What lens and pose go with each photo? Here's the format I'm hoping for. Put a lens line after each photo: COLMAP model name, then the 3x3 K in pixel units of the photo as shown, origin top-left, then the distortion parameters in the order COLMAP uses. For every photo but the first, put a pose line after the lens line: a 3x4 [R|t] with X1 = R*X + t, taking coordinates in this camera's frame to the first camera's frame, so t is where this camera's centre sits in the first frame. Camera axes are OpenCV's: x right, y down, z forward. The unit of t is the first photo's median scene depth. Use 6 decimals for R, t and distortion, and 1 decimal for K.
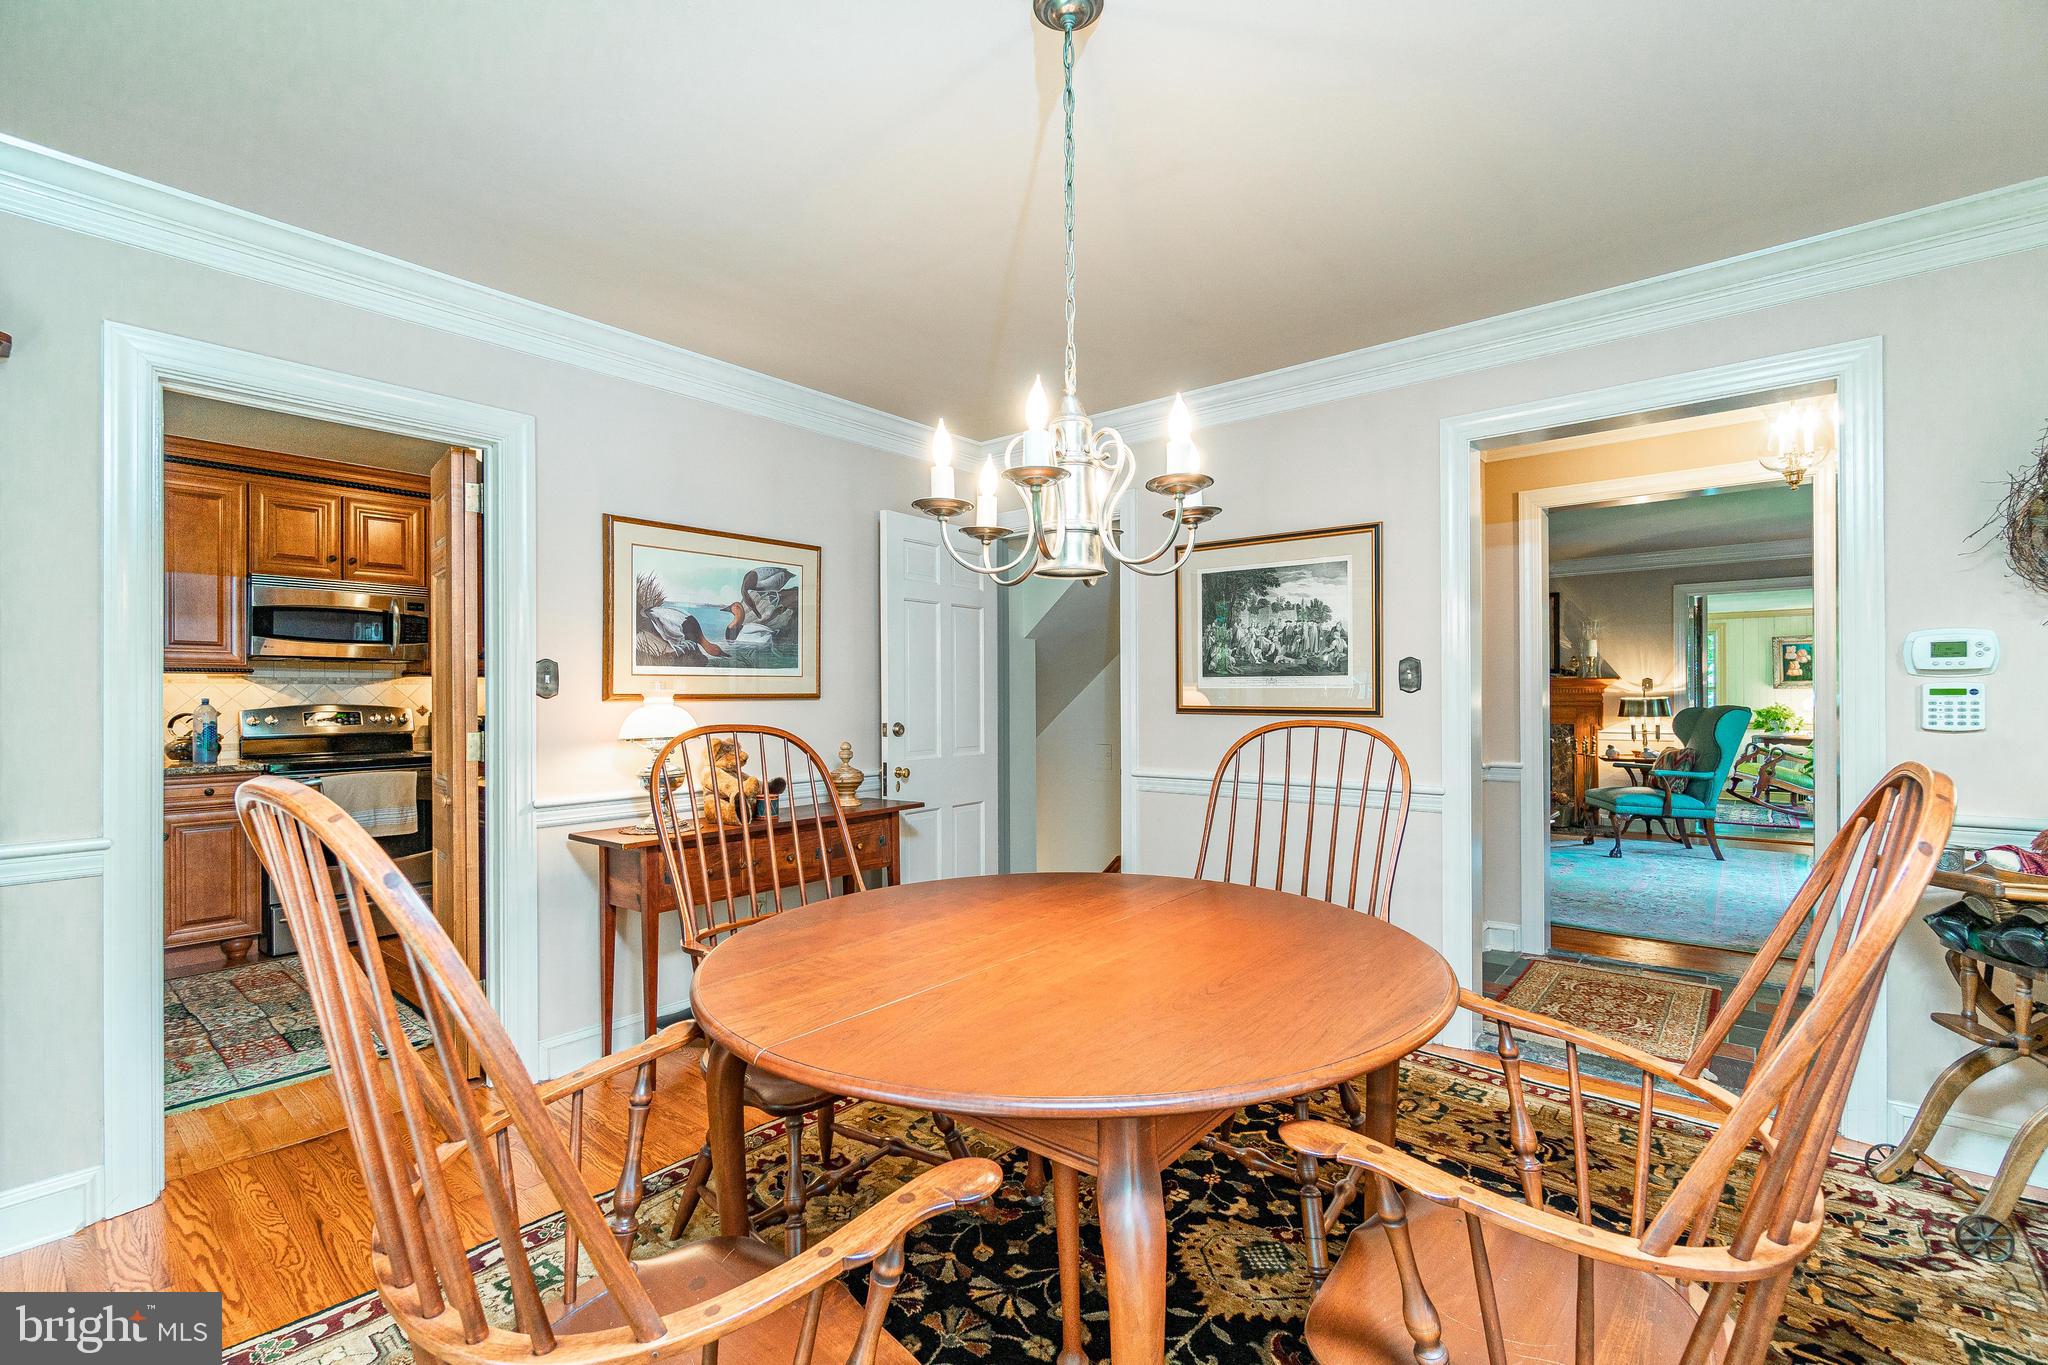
lens RADIAL K [[881.9, 0, 1019.4], [0, 881.9, 697.1], [0, 0, 1]] dist [-0.003899, -0.000509]
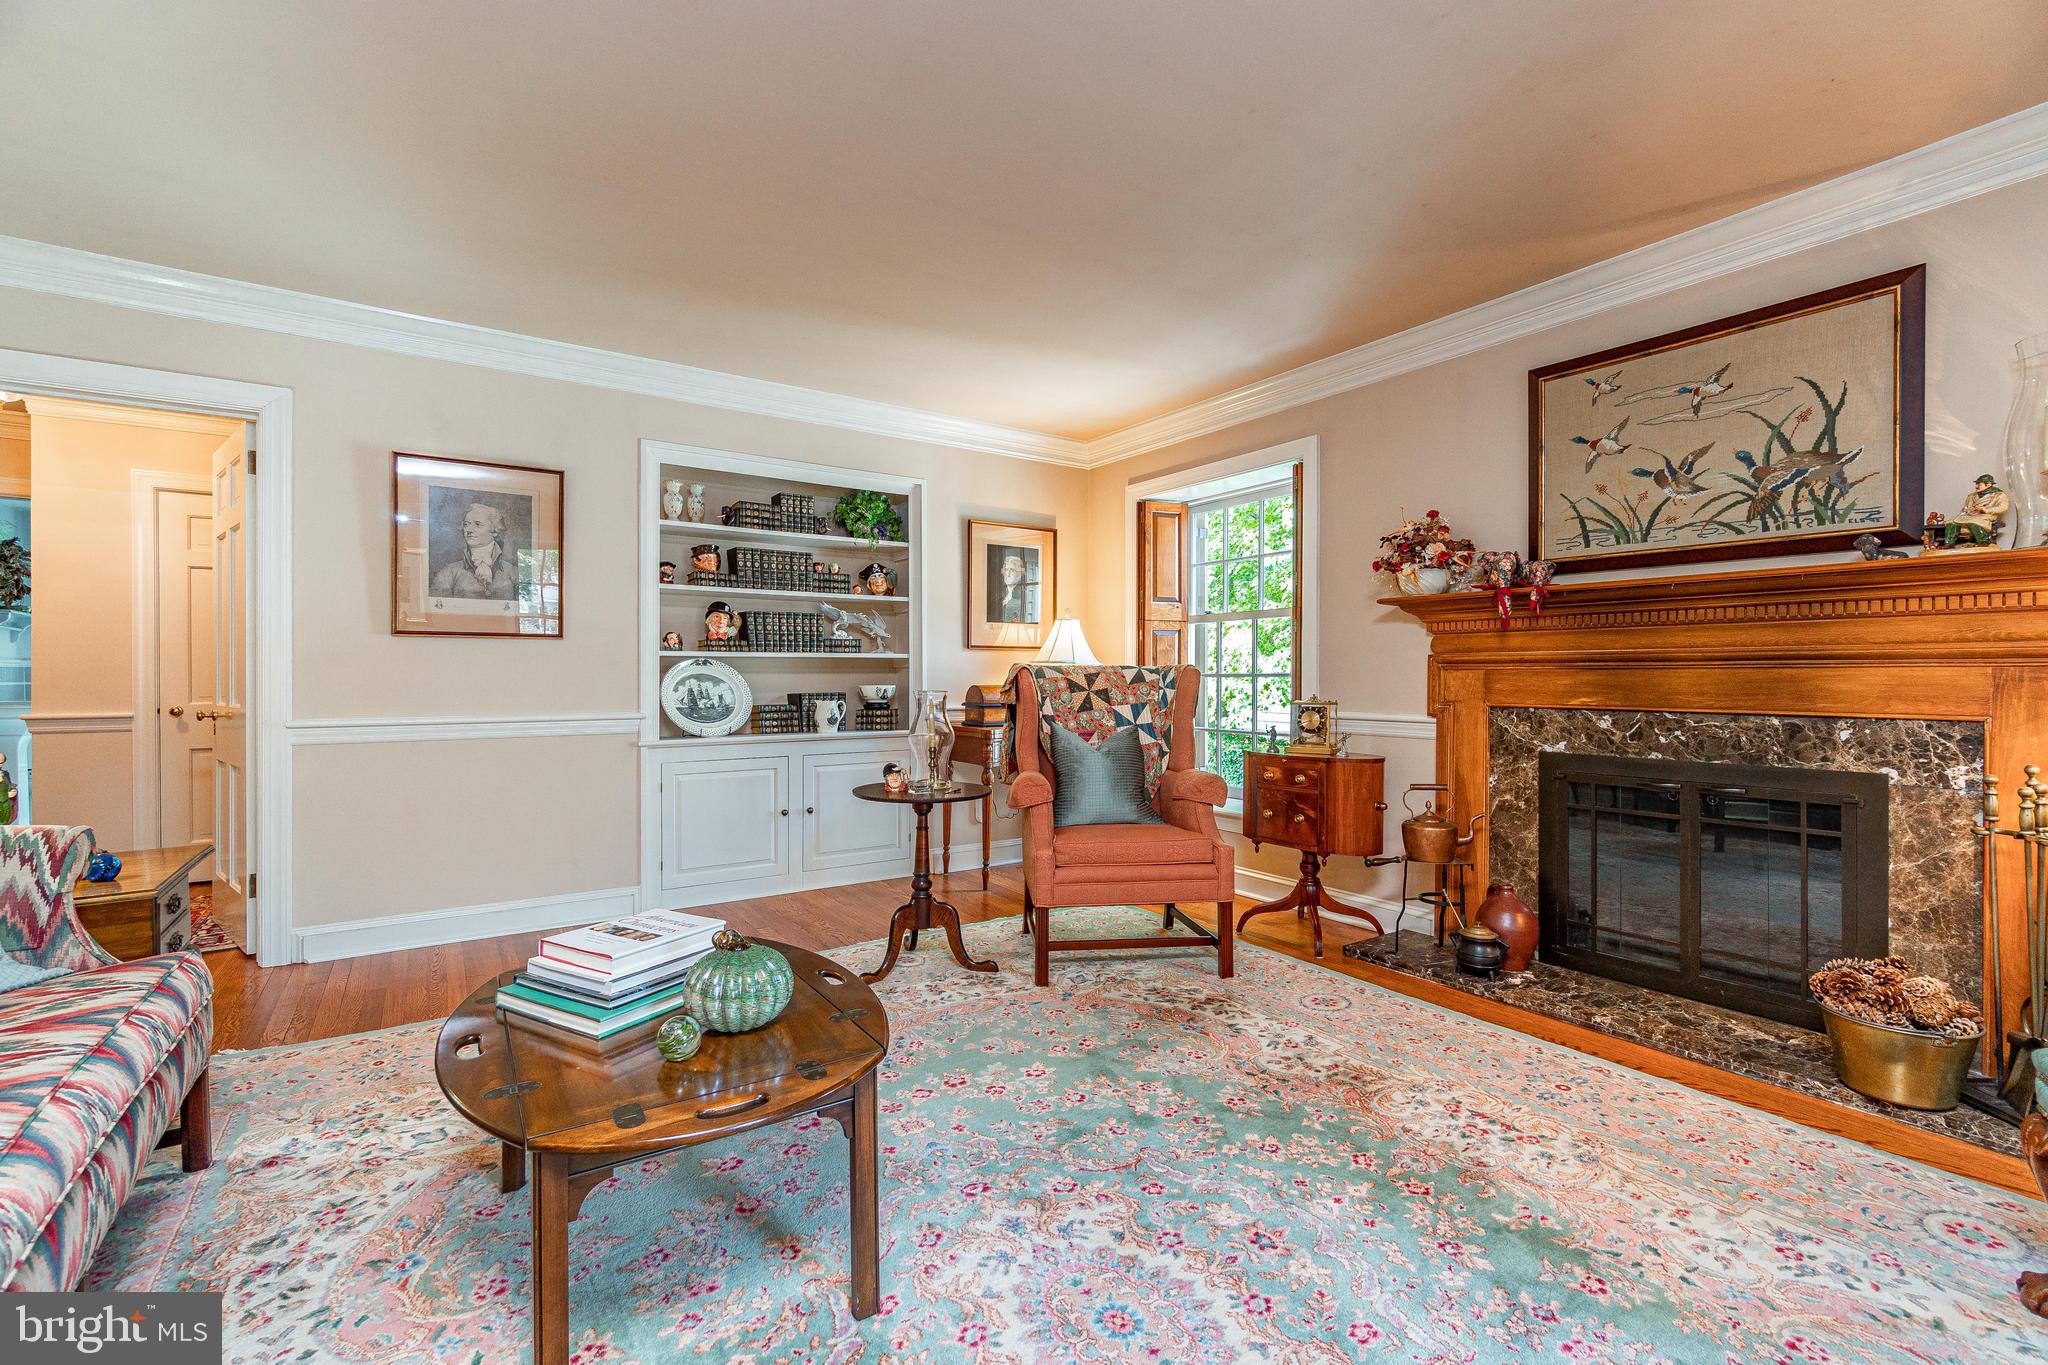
lens RADIAL K [[893.7, 0, 1029.6], [0, 893.7, 678.3], [0, 0, 1]] dist [-0.000245, 0.000203]
pose [[0.962463, 0.002000, -0.271404, 0.530848], [-0.002234, 0.999997, -0.000554, 0.023034], [0.271402, 0.001140, 0.962465, 0.823934]]
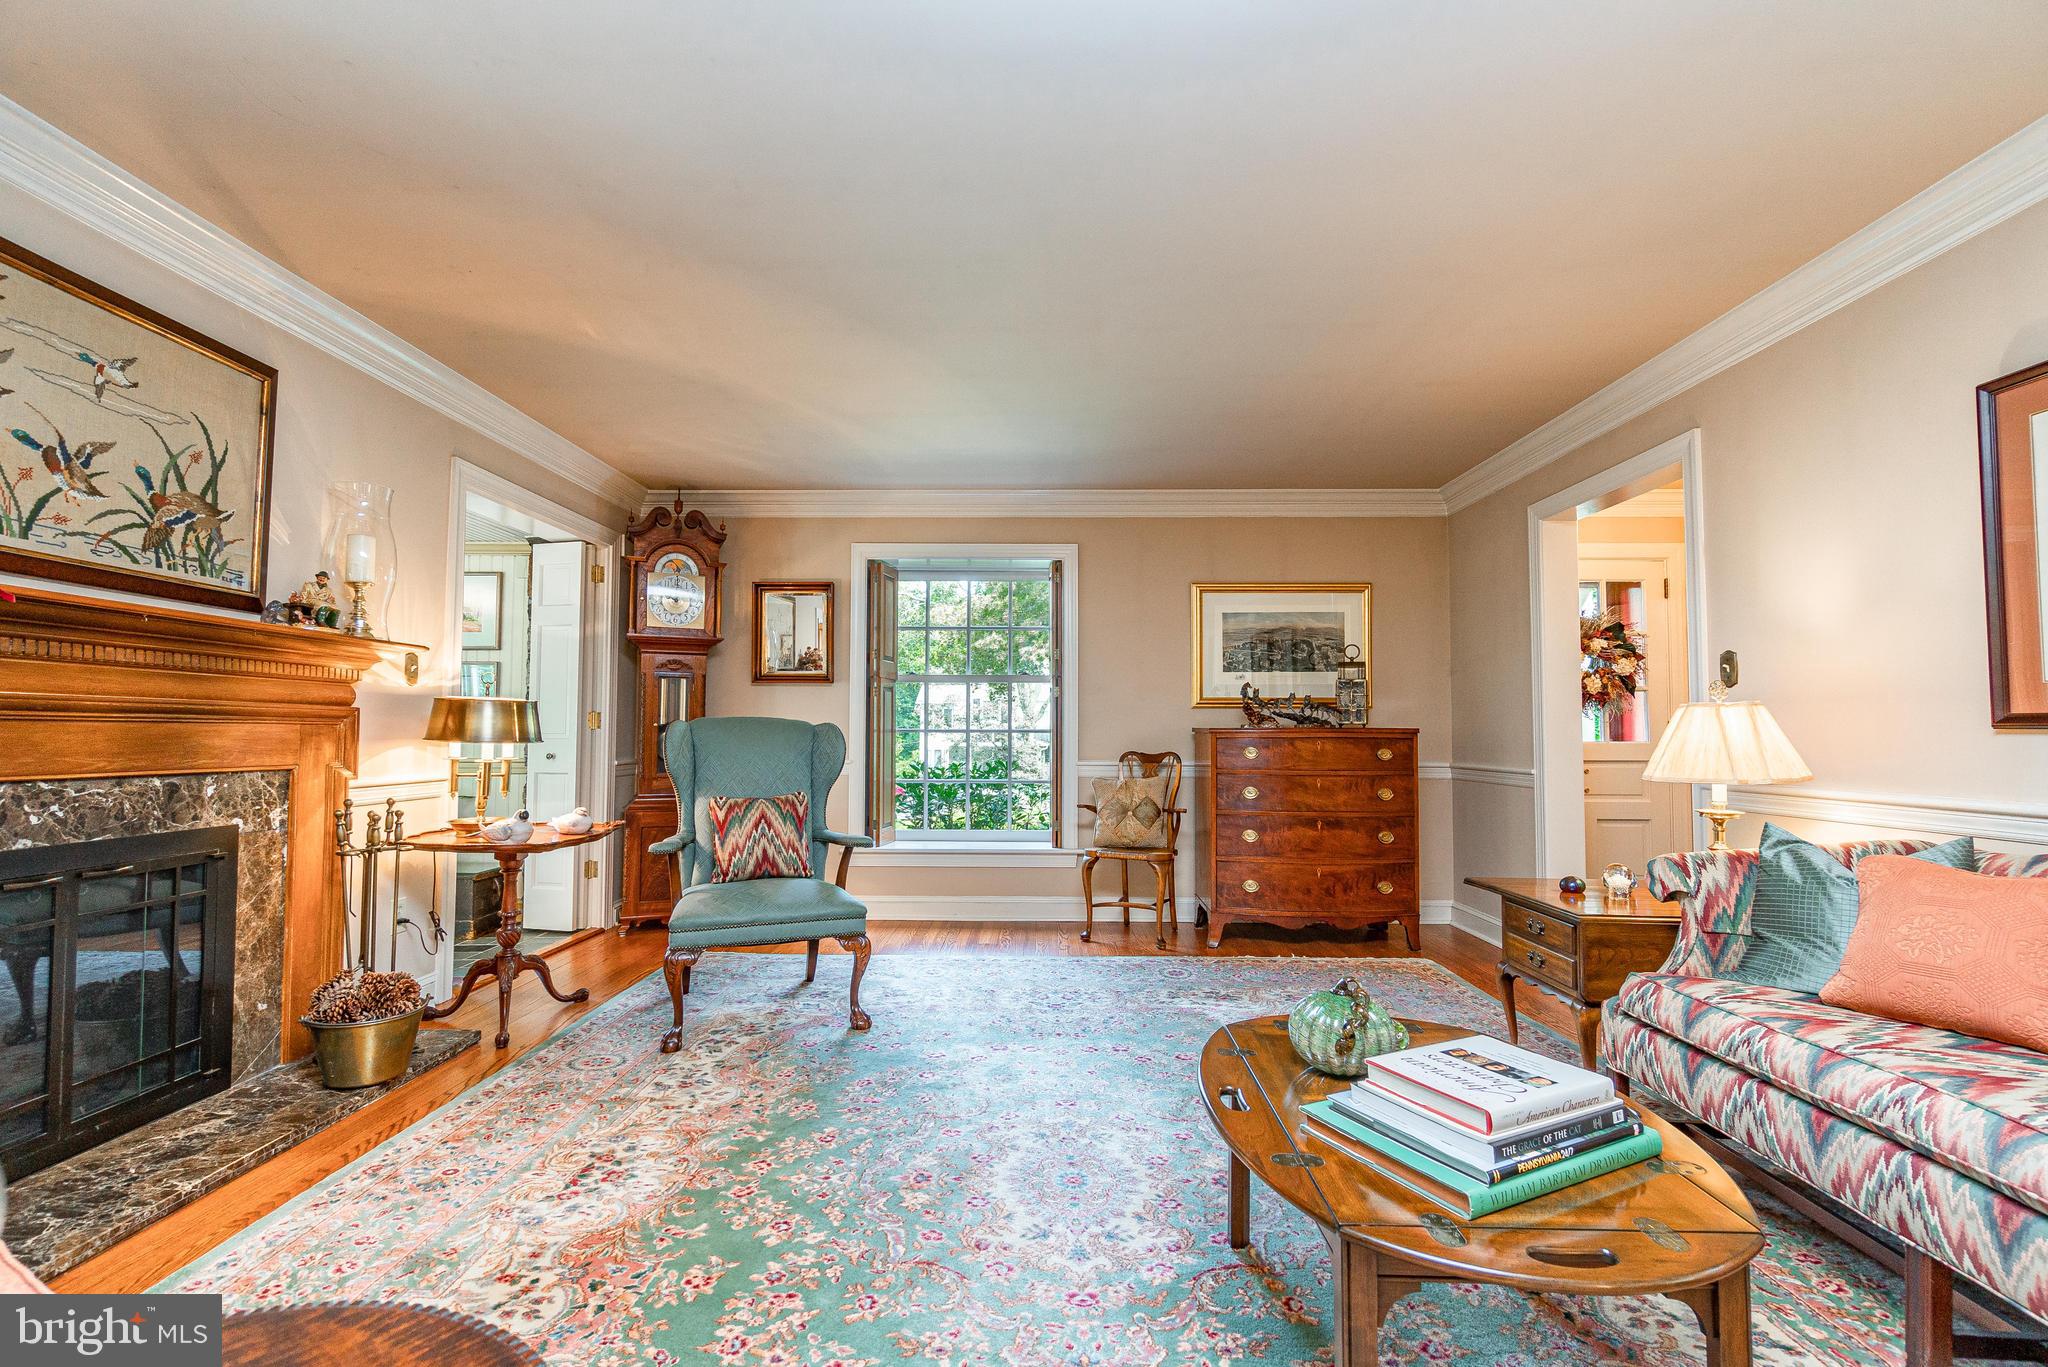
lens RADIAL K [[894.9, 0, 1005.9], [0, 894.9, 694.8], [0, 0, 1]] dist [-0.004763, -0.000133]
pose [[-0.611140, 0.034896, 0.790753, 0.243510], [0.002441, 0.999106, -0.042204, 0.022301], [-0.791519, -0.023862, -0.610678, 1.268272]]
